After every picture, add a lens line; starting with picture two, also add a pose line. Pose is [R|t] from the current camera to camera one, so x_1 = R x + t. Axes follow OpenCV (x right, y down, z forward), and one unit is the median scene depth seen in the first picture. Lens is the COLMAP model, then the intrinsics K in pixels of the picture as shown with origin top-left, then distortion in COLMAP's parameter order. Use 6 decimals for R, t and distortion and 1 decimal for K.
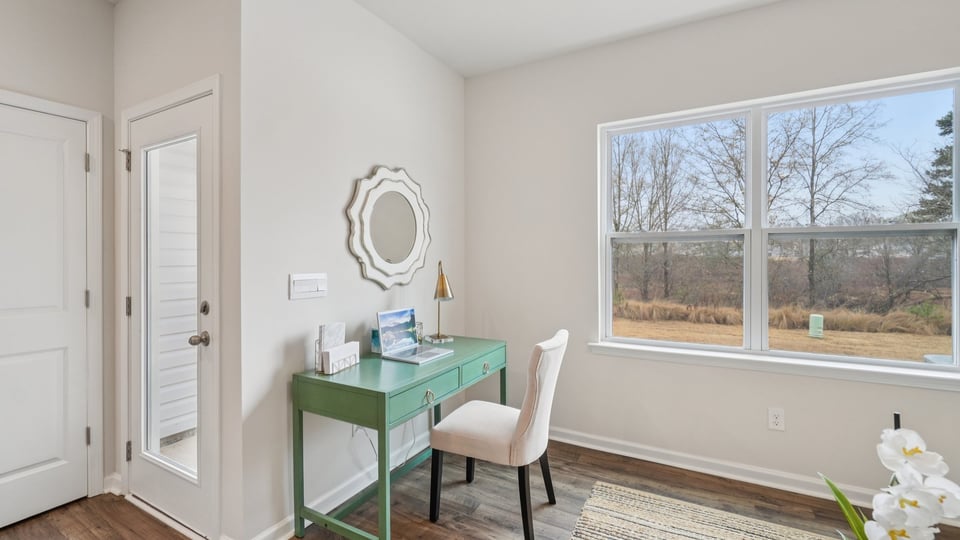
lens RADIAL K [[420.3, 0, 478.6], [0, 420.3, 258.6], [0, 0, 1]] dist [-0.001288, -0.000609]
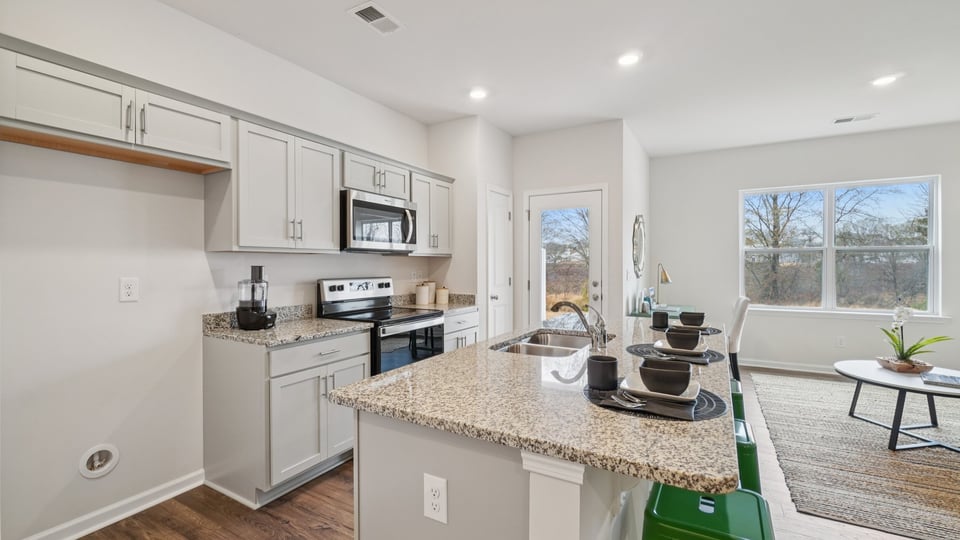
lens RADIAL K [[416.7, 0, 476.3], [0, 416.7, 265.5], [0, 0, 1]] dist [0.003145, -0.005328]
pose [[0.999882, 0.001147, -0.015346, -1.021949], [-0.001087, 0.999992, 0.003896, 0.008009], [0.015351, -0.003879, 0.999875, -1.032004]]
